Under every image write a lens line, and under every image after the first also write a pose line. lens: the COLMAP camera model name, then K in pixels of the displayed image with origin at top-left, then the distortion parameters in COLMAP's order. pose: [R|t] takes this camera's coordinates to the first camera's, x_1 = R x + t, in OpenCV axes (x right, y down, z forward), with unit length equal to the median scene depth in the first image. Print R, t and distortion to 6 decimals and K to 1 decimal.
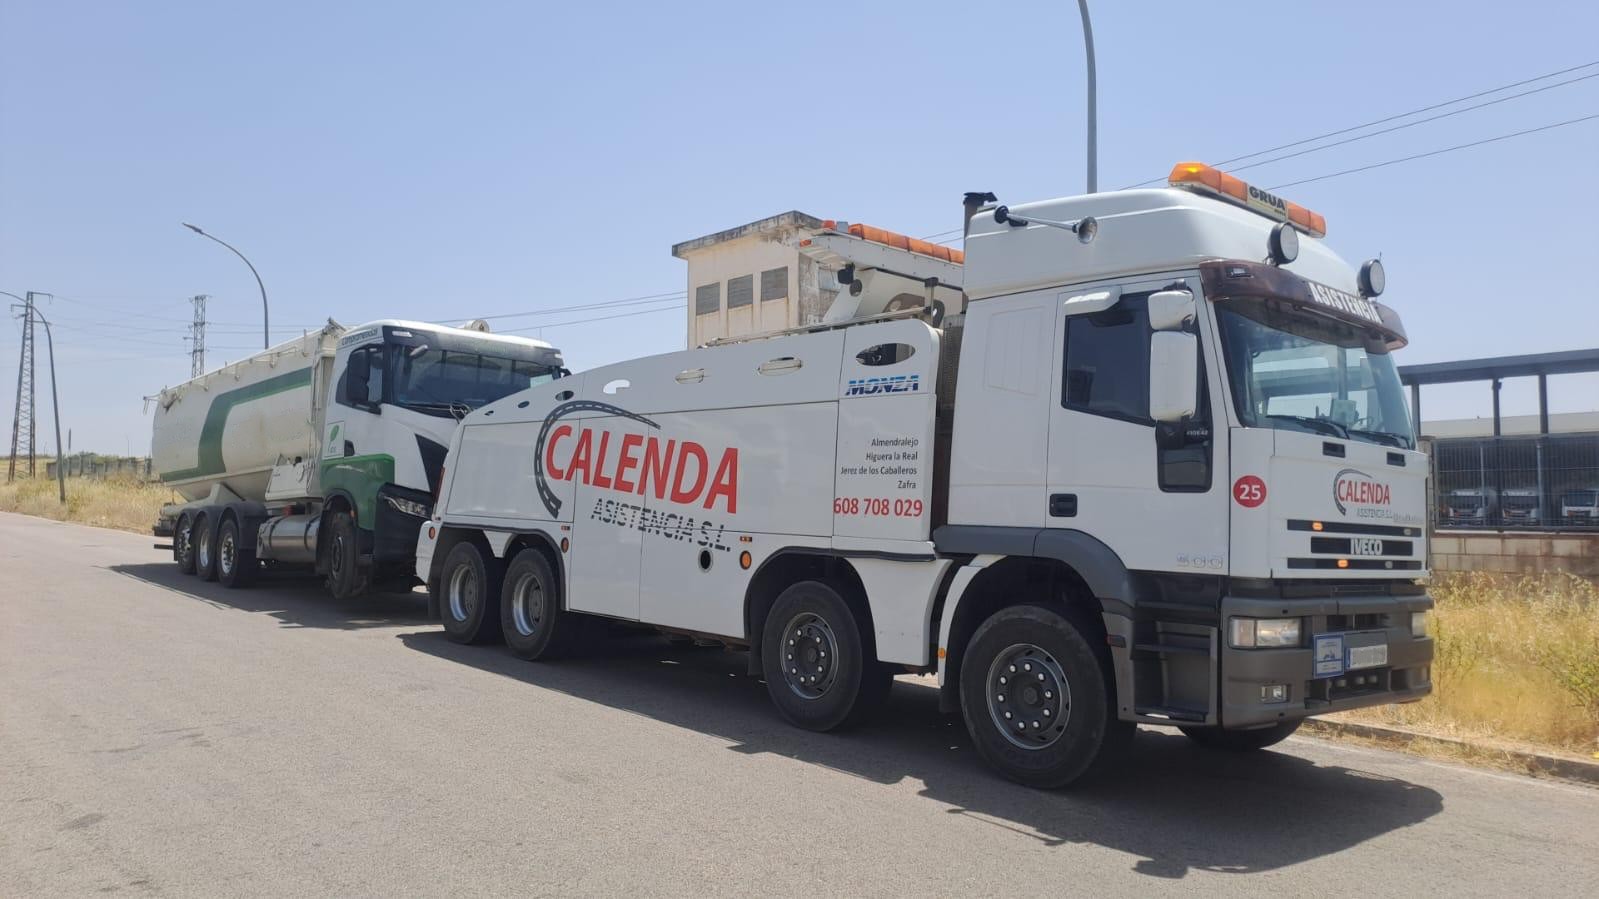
lens RADIAL K [[1092.6, 0, 799.5], [0, 1092.6, 449.5], [0, 0, 1]] dist [0.090659, -0.000131]
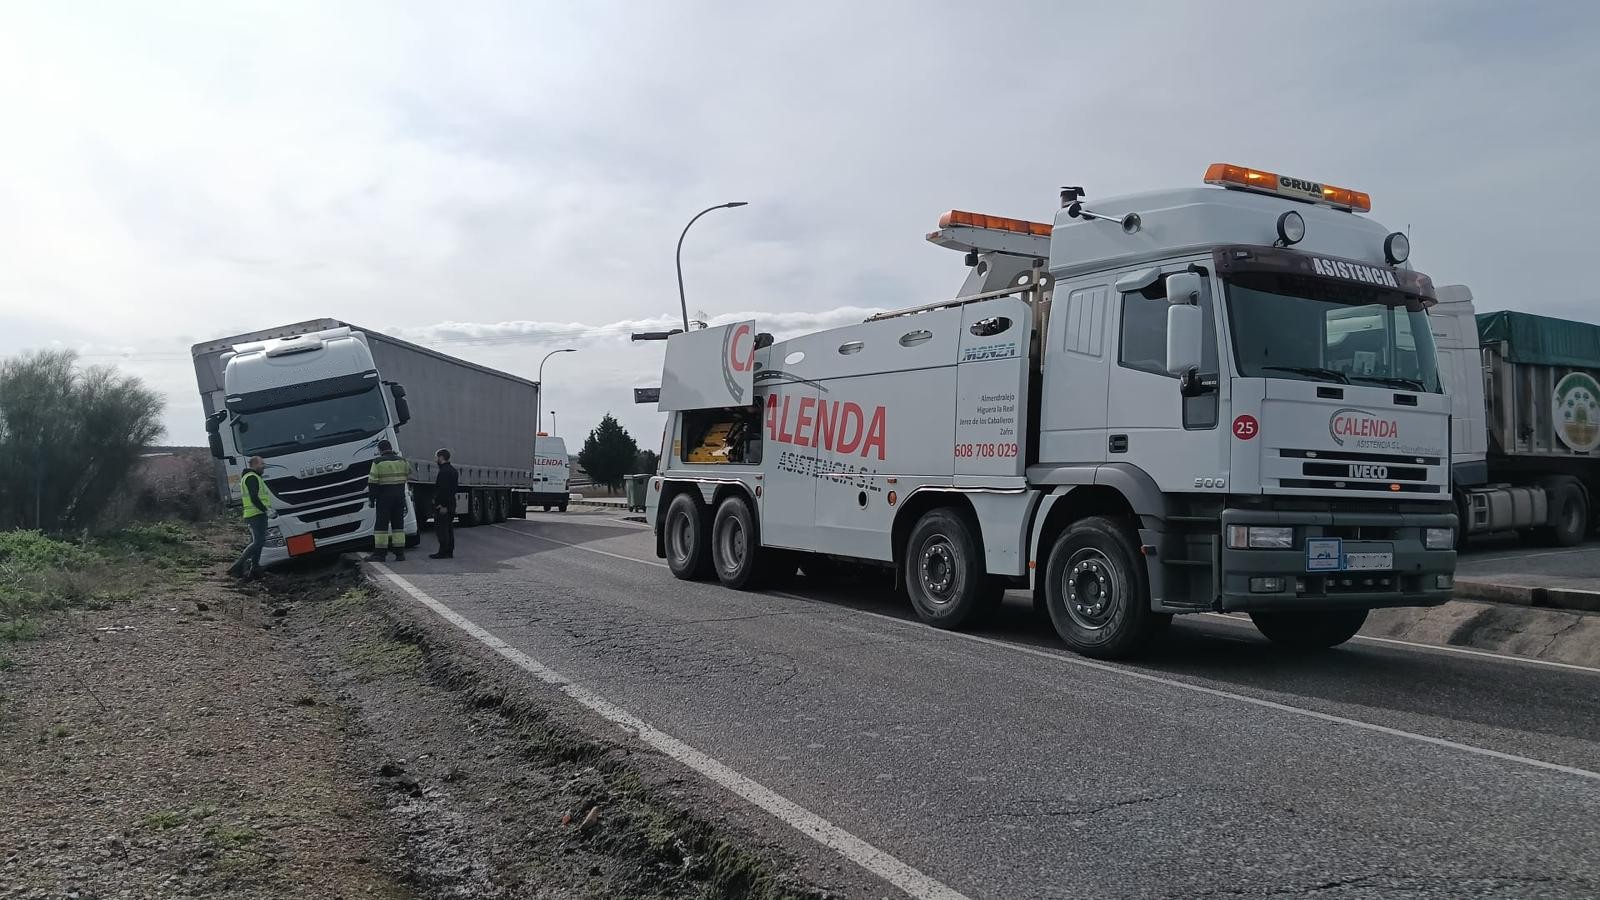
lens RADIAL K [[1093.3, 0, 800.0], [0, 1093.3, 450.0], [0, 0, 1]] dist [0.090659, -0.000131]
pose [[0.979879, -0.015080, -0.199023, 0.121378], [0.021546, 0.999307, 0.030364, 0.010762], [0.198427, -0.034041, 0.979524, -0.280449]]
